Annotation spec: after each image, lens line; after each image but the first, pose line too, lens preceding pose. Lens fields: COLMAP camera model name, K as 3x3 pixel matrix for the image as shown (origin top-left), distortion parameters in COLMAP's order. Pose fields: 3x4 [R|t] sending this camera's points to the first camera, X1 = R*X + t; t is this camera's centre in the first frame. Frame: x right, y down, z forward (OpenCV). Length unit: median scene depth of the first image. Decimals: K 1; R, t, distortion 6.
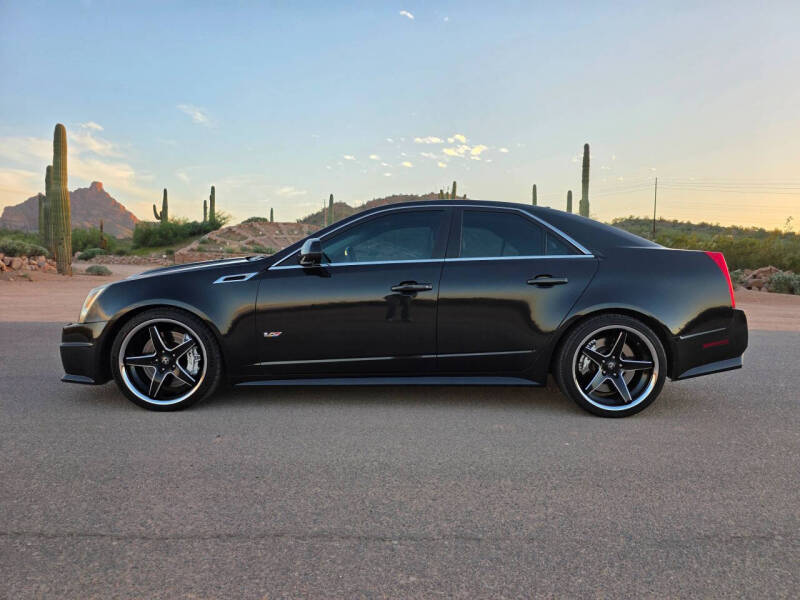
lens RADIAL K [[545.1, 0, 407.6], [0, 545.1, 298.8], [0, 0, 1]] dist [0.066402, -0.055152]
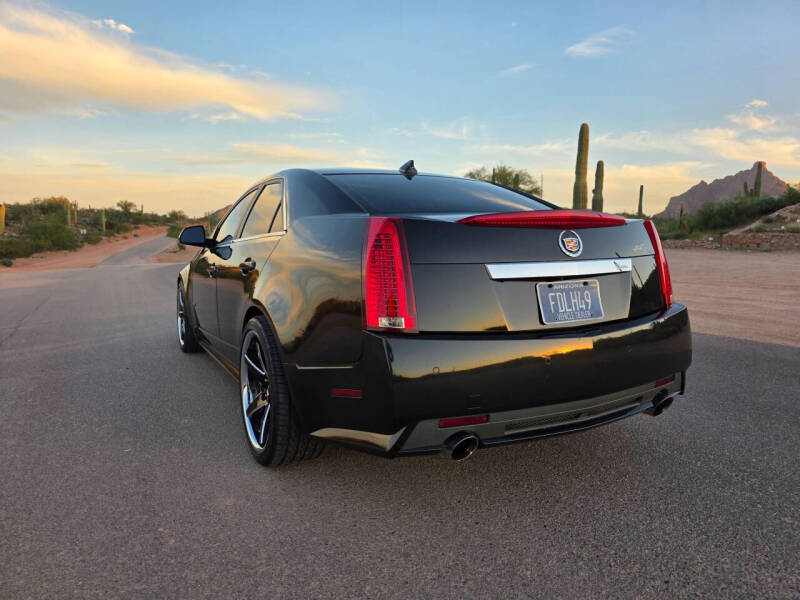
lens RADIAL K [[545.1, 0, 407.6], [0, 545.1, 298.8], [0, 0, 1]] dist [0.066402, -0.055152]
pose [[0.473002, 0.073318, -0.878006, 1.034707], [-0.047757, 0.997200, 0.057544, -0.040664], [0.879766, 0.014713, 0.475179, 0.799512]]
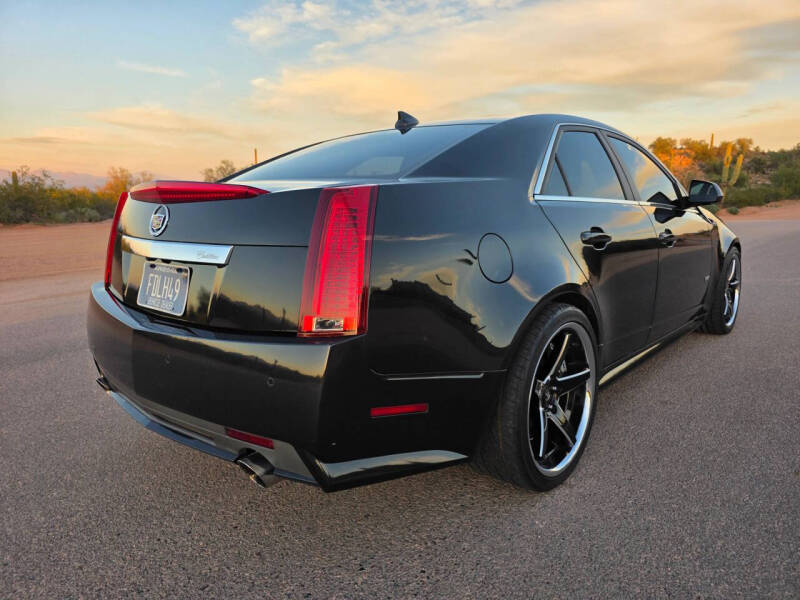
lens RADIAL K [[551.2, 0, 395.6], [0, 551.2, 301.8], [0, 0, 1]] dist [0.046385, -0.041697]
pose [[-0.674448, 0.130352, -0.726724, 0.845307], [-0.056432, 0.972311, 0.226776, -0.124701], [0.736162, 0.193959, -0.648417, 1.684417]]
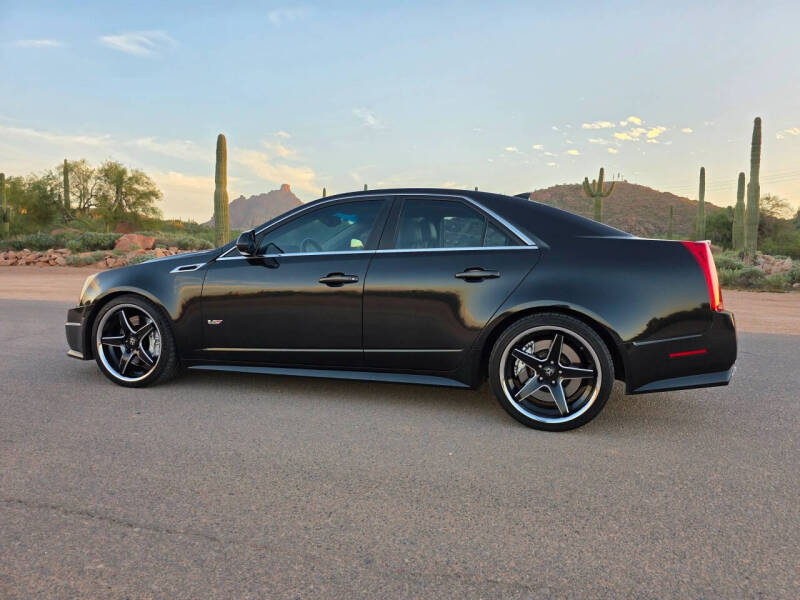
lens RADIAL K [[545.1, 0, 407.6], [0, 545.1, 298.8], [0, 0, 1]] dist [0.066402, -0.055152]
pose [[0.957246, 0.025239, -0.288172, 0.392844], [-0.021788, 0.999647, 0.015177, -0.003255], [0.288453, -0.008249, 0.957458, 0.093584]]
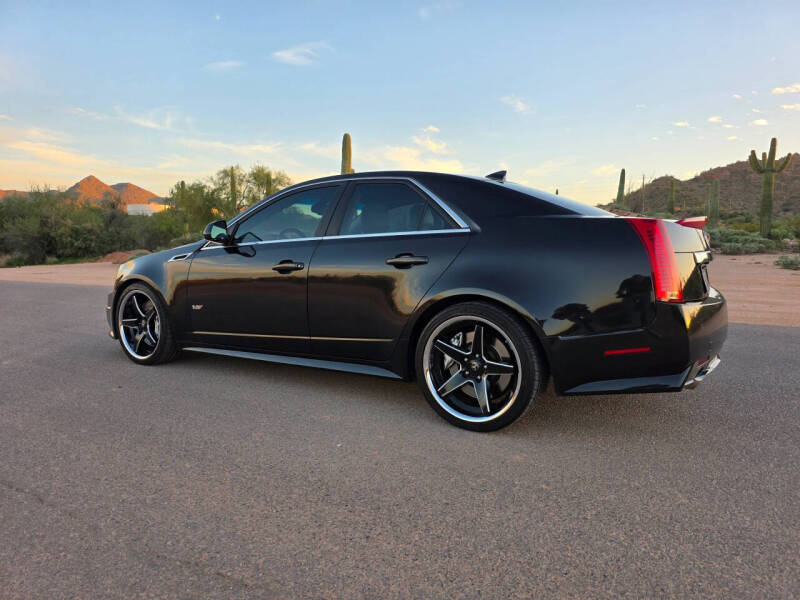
lens RADIAL K [[543.5, 0, 402.7], [0, 543.5, 302.2], [0, 0, 1]] dist [0.072829, -0.055088]
pose [[0.840218, 0.042680, -0.540566, 0.690966], [-0.023180, 0.998813, 0.042830, -0.003174], [0.541753, -0.023456, 0.840211, 0.267205]]
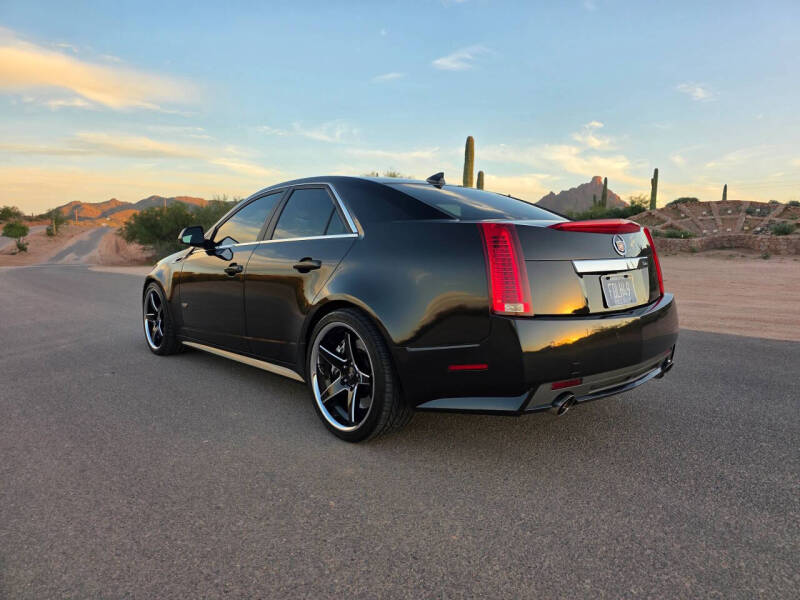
lens RADIAL K [[541.9, 0, 411.8], [0, 541.9, 302.8], [0, 0, 1]] dist [0.070835, -0.051551]
pose [[0.667493, 0.064243, -0.741840, 0.974374], [-0.041238, 0.997932, 0.049315, -0.021370], [0.743473, -0.002325, 0.668762, 0.530224]]
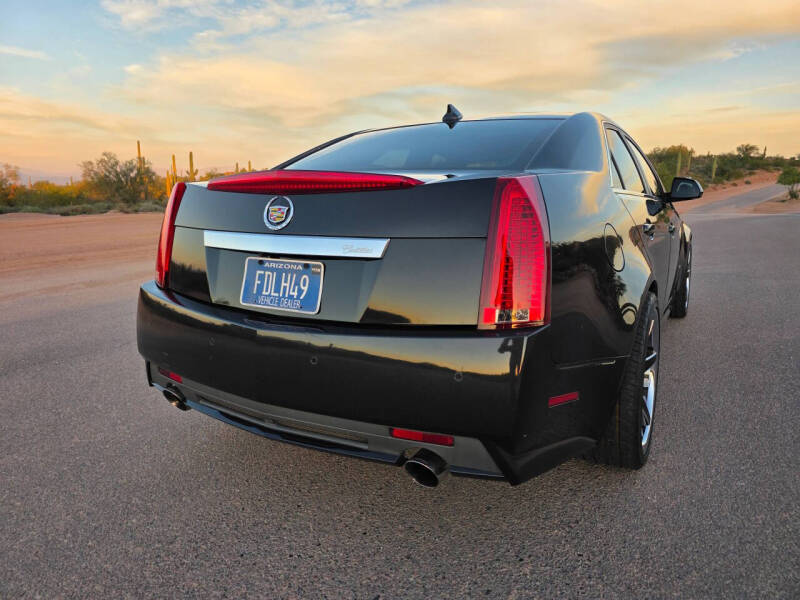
lens RADIAL K [[551.2, 0, 395.6], [0, 551.2, 301.8], [0, 0, 1]] dist [0.046385, -0.041697]
pose [[-0.518800, 0.152955, -0.841101, 0.961947], [-0.068497, 0.973264, 0.219239, -0.106799], [0.852147, 0.171354, -0.494452, 1.519495]]
